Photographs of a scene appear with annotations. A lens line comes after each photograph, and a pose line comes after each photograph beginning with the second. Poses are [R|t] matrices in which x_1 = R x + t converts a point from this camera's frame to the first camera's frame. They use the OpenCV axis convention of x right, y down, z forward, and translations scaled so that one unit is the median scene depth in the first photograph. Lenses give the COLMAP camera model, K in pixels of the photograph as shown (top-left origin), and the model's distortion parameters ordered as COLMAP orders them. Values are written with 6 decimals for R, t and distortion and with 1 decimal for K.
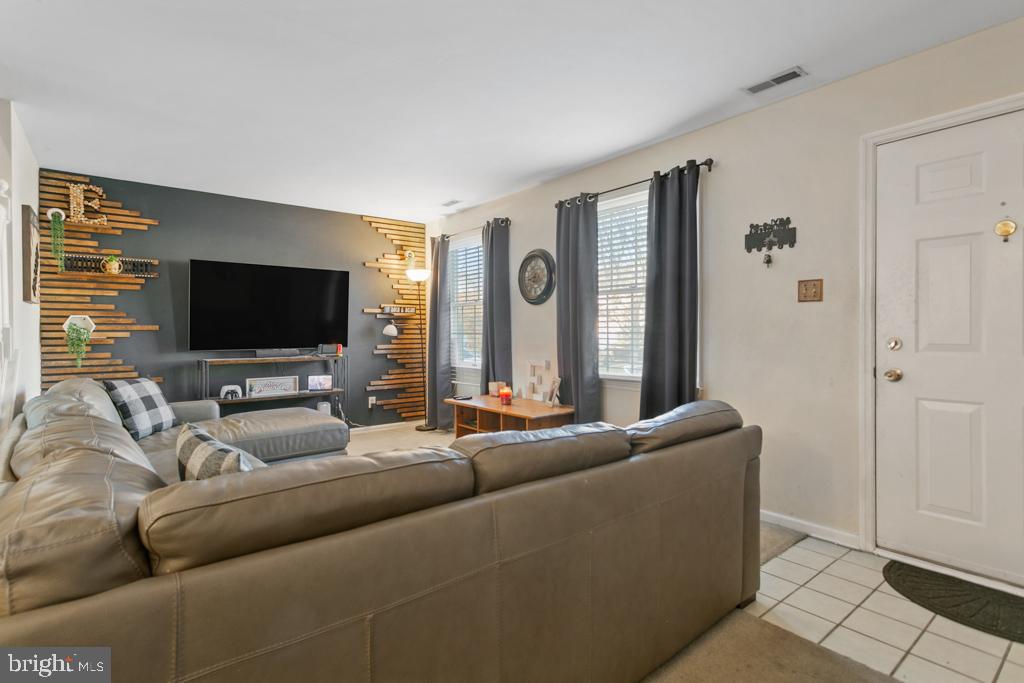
lens RADIAL K [[493.8, 0, 513.0], [0, 493.8, 336.2], [0, 0, 1]] dist [0.005249, 0.000433]
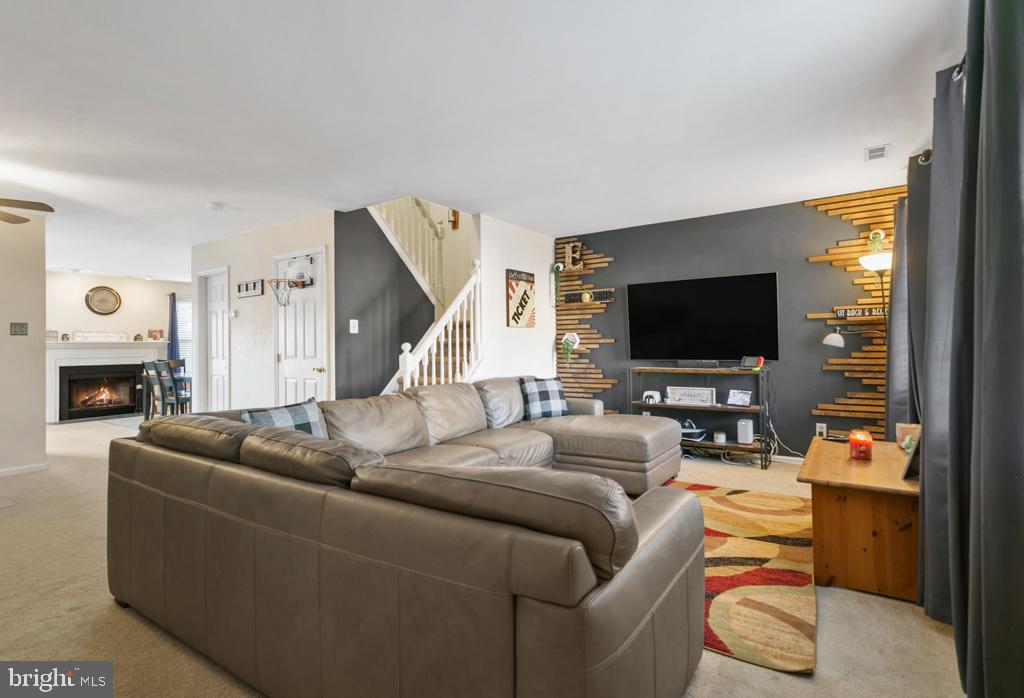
lens RADIAL K [[498.6, 0, 511.7], [0, 498.6, 345.6], [0, 0, 1]] dist [0.013032, -0.000294]
pose [[0.303895, 0.001175, -0.952705, 0.433275], [0.002304, 0.999995, 0.001969, -0.007945], [0.952703, -0.002793, 0.303891, 0.355066]]
